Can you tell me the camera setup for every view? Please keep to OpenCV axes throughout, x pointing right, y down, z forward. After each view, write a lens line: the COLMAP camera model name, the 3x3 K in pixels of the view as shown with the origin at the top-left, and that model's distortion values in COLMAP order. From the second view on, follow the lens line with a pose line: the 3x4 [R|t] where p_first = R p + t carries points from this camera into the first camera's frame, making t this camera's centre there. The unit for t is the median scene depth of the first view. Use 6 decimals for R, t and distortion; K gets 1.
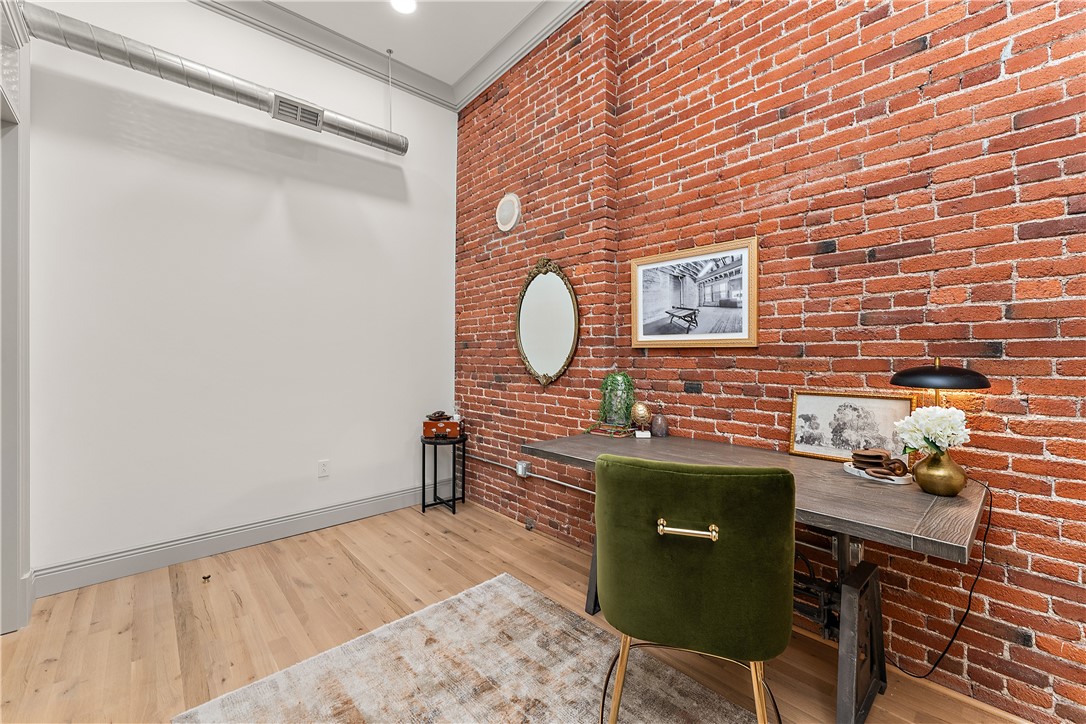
lens RADIAL K [[444.7, 0, 548.9], [0, 444.7, 359.8], [0, 0, 1]] dist [0.000337, -0.000088]
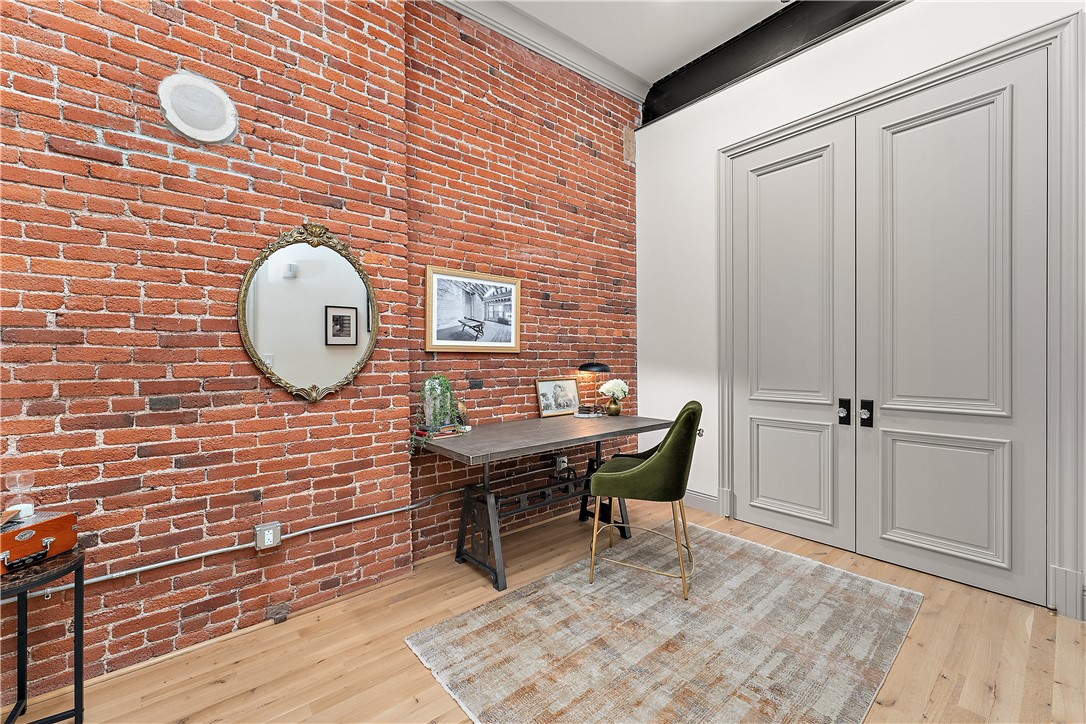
lens RADIAL K [[444.7, 0, 548.9], [0, 444.7, 359.8], [0, 0, 1]] dist [0.000337, -0.000088]
pose [[0.034636, -0.009972, 0.999350, -0.891367], [0.007847, 0.999922, 0.009705, -0.016271], [-0.999369, 0.007505, 0.034711, 0.738616]]
